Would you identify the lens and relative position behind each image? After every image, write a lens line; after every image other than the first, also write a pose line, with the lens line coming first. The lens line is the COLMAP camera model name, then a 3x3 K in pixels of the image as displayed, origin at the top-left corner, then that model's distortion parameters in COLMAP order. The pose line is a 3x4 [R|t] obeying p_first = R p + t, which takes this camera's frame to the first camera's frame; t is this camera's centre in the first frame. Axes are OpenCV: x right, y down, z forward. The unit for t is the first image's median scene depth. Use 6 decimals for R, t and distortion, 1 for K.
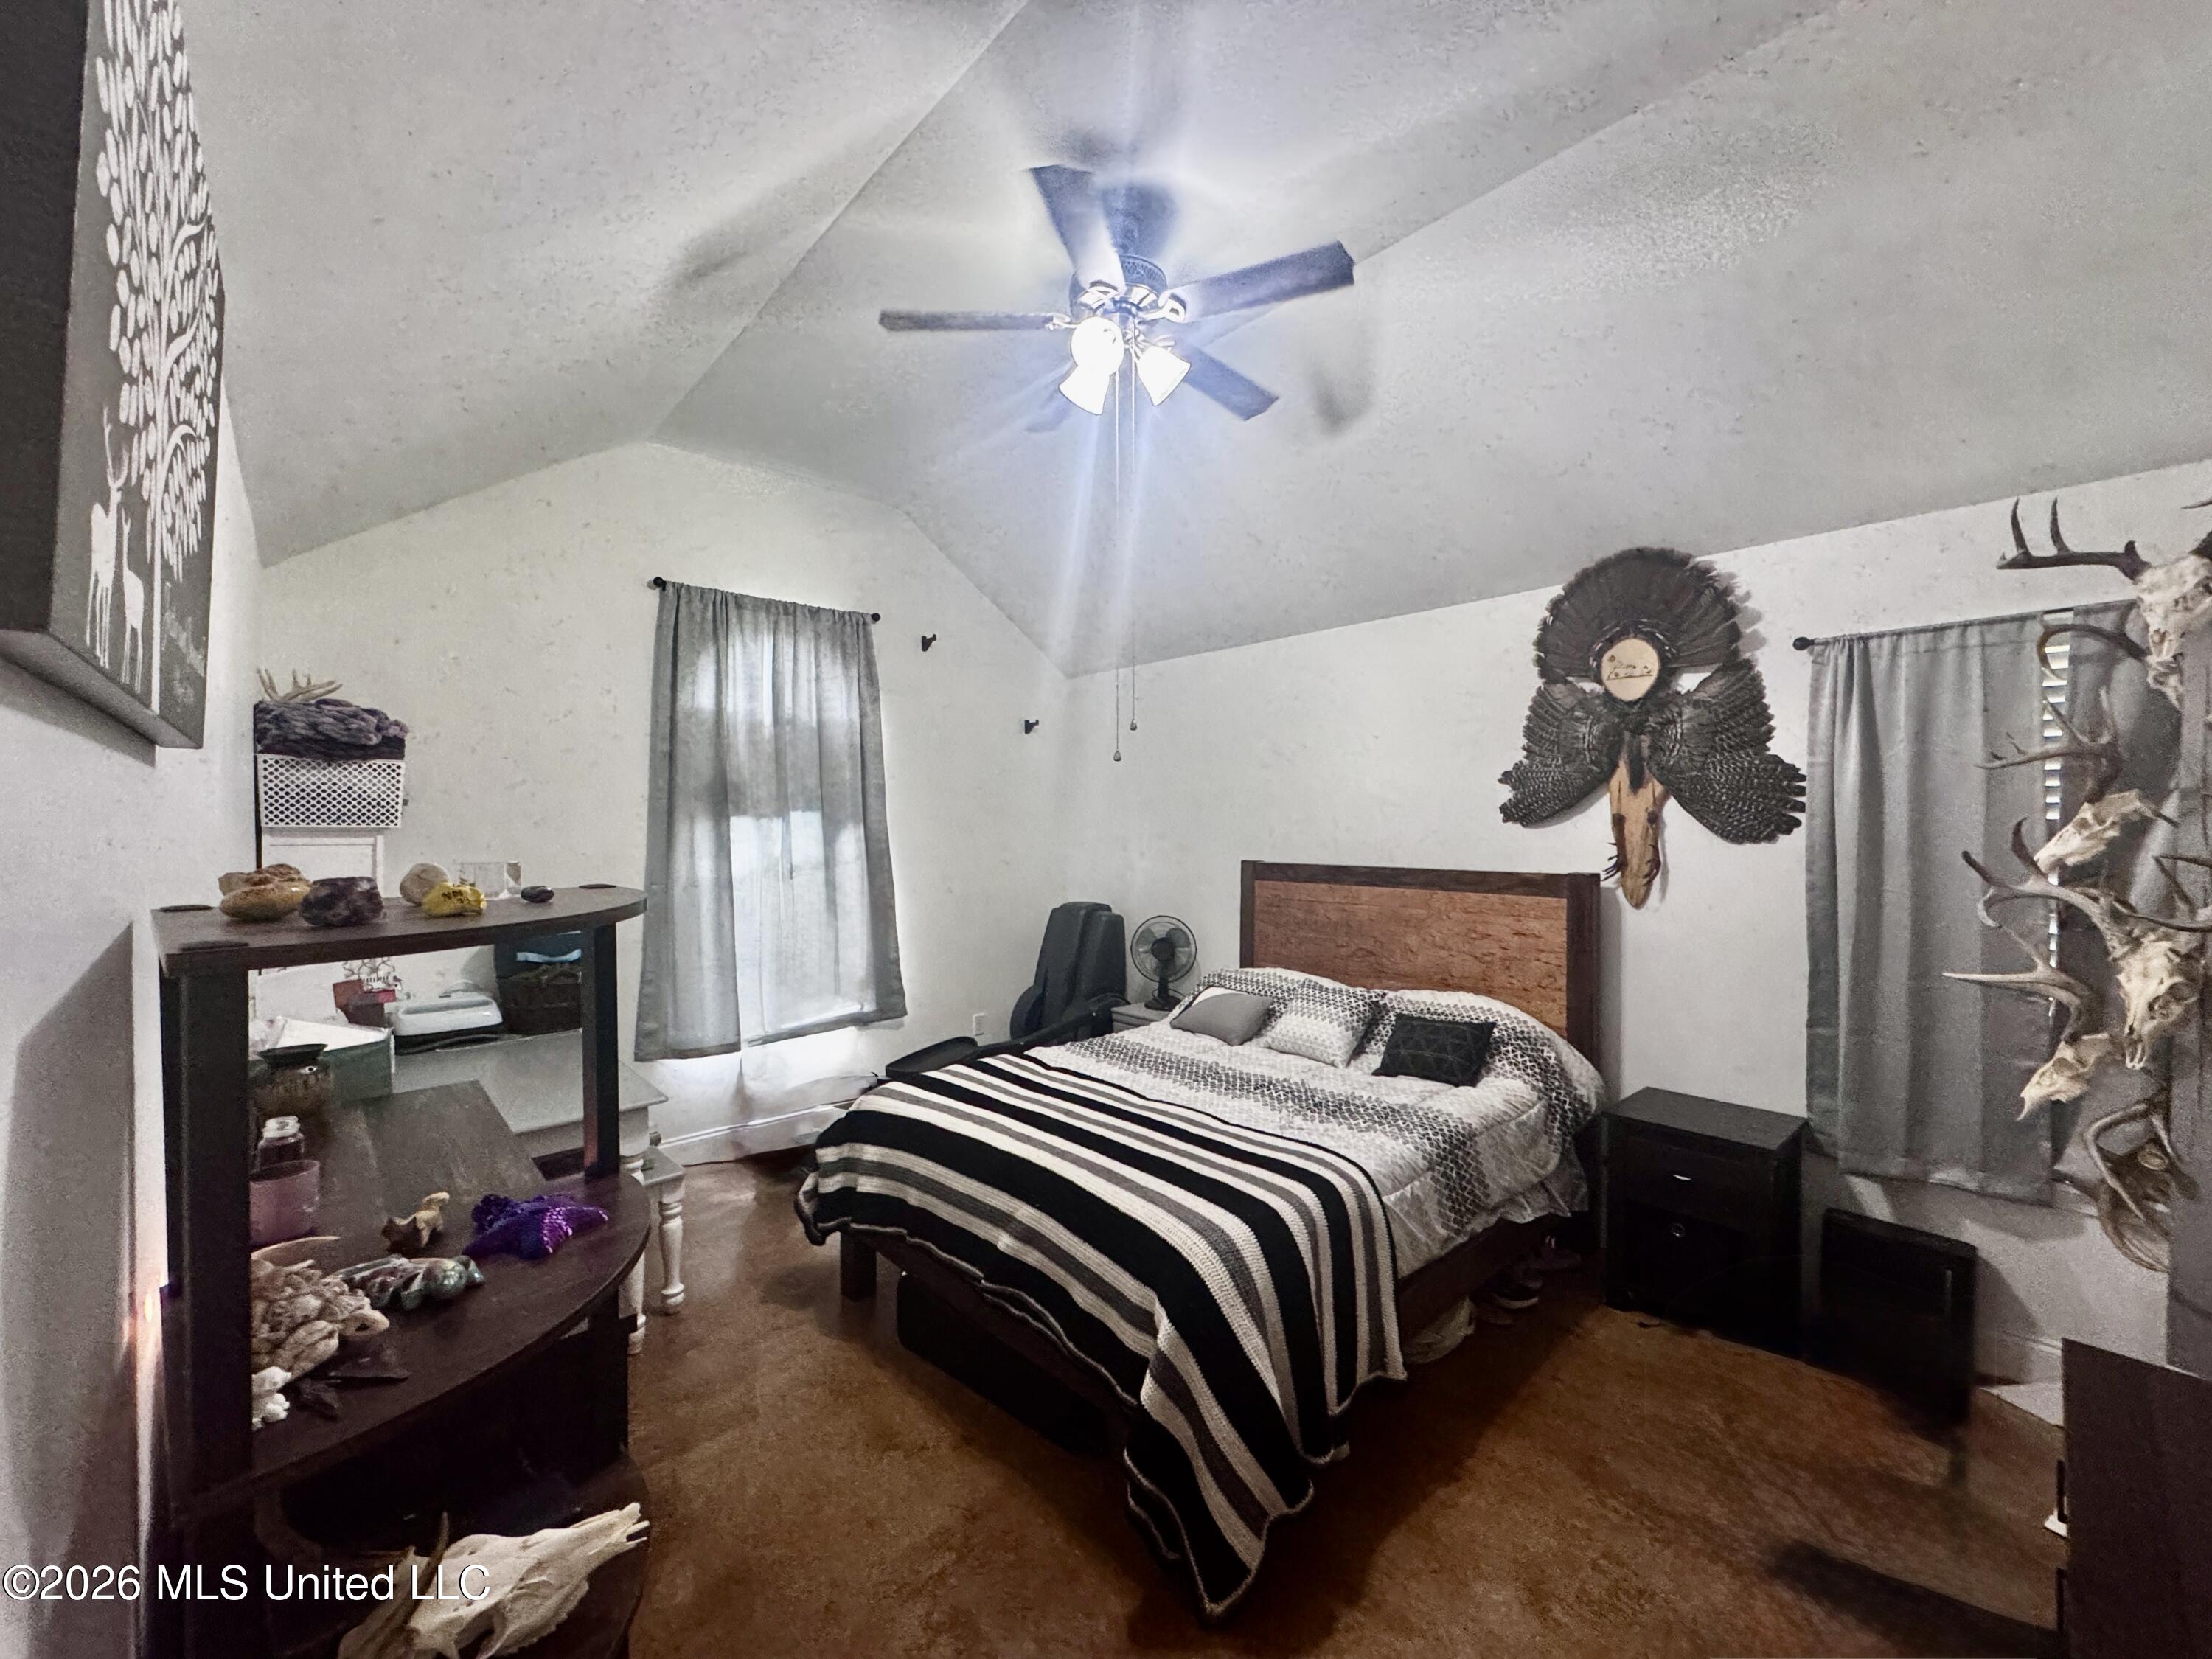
lens RADIAL K [[885.2, 0, 1108.8], [0, 885.2, 827.3], [0, 0, 1]] dist [-0.002120, 0.000424]
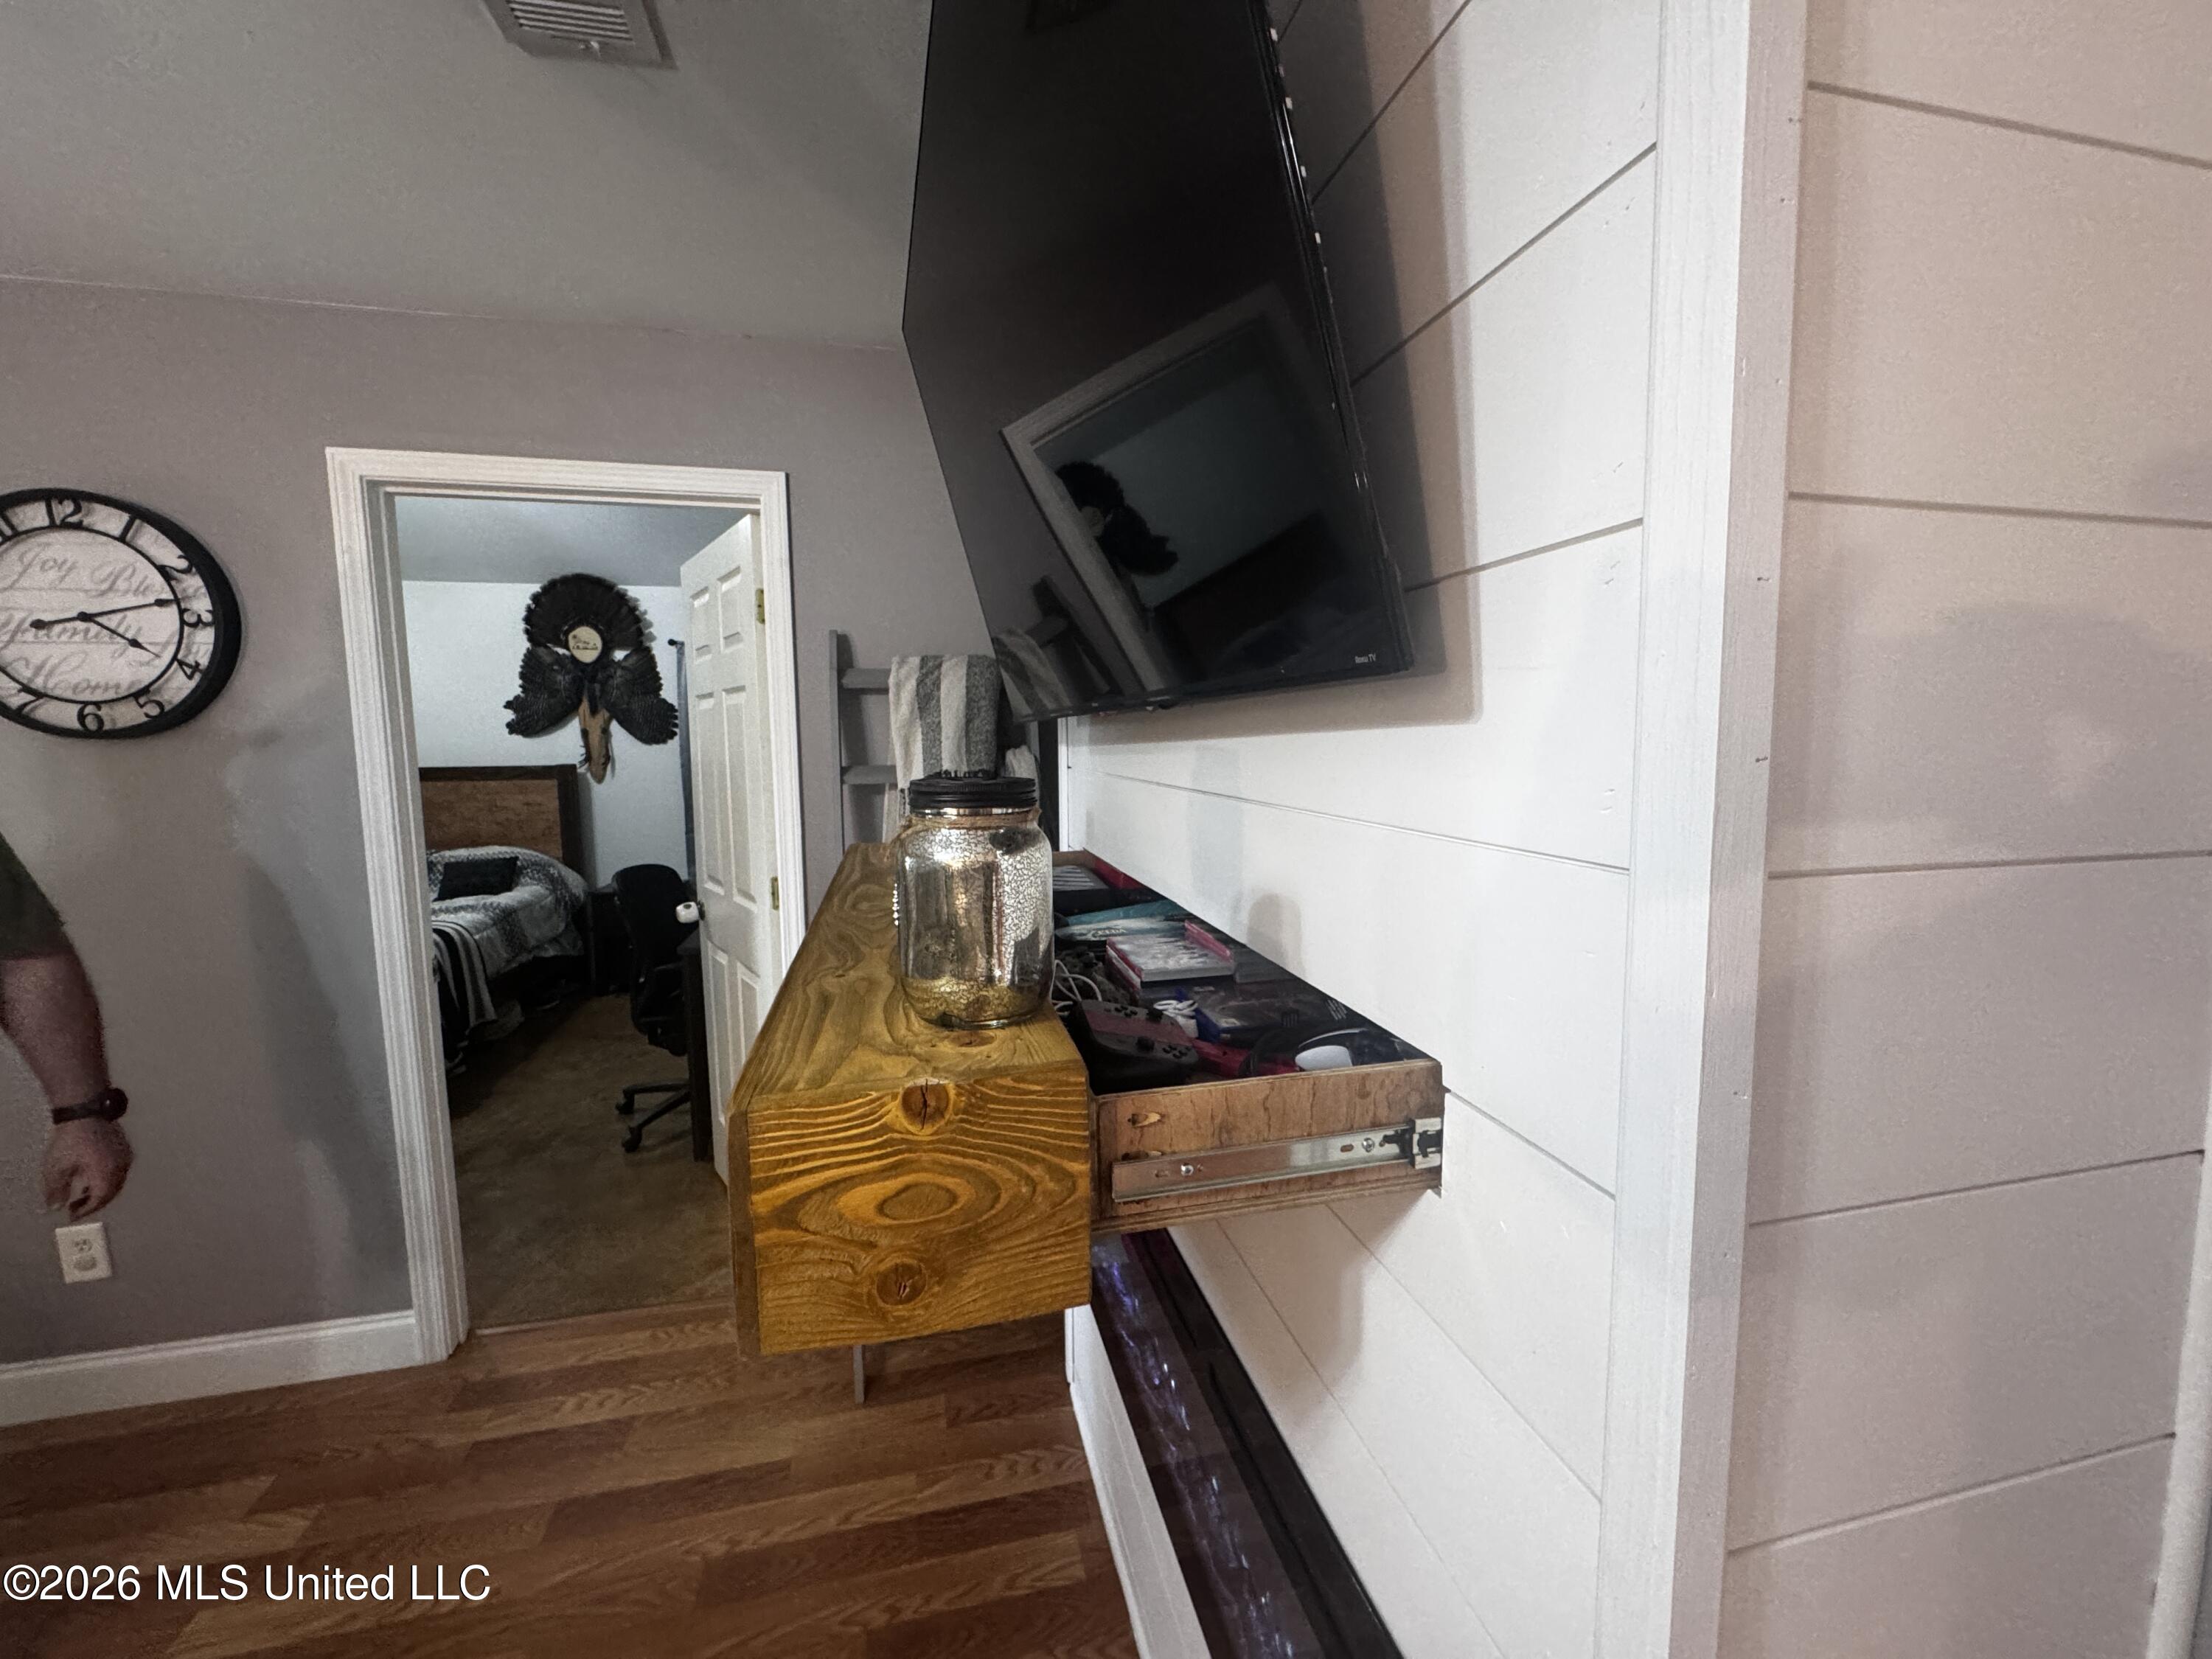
lens RADIAL K [[885.0, 0, 1109.7], [0, 885.0, 828.8], [0, 0, 1]] dist [-0.001276, -0.000023]
pose [[0.487322, -0.089121, 0.868663, -0.441058], [0.015614, 0.995509, 0.093376, 0.034267], [-0.873083, -0.031941, 0.486525, -0.739765]]
